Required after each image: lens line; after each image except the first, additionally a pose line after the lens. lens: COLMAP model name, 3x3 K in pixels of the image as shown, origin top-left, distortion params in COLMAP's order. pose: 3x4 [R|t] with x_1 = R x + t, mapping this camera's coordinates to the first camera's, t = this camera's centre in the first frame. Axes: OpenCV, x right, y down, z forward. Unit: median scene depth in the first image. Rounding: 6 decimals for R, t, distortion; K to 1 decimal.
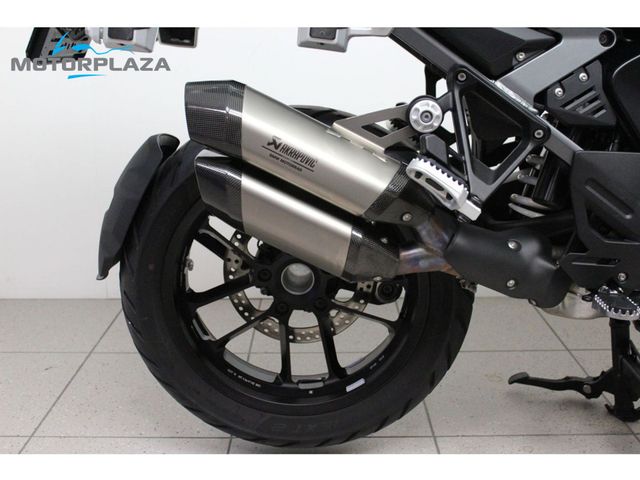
lens RADIAL K [[732.3, 0, 317.7], [0, 732.3, 204.9], [0, 0, 1]] dist [-0.053388, 0.000000]
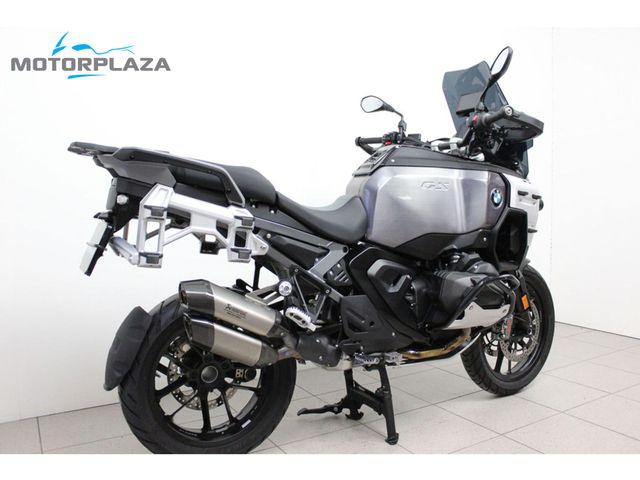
lens RADIAL K [[528.4, 0, 321.4], [0, 528.4, 242.9], [0, 0, 1]] dist [-0.042885, 0.003405]
pose [[0.866464, -0.043027, 0.497383, -0.549377], [0.121818, 0.984387, -0.127057, -0.036057], [-0.484150, 0.170680, 0.858177, -0.485375]]
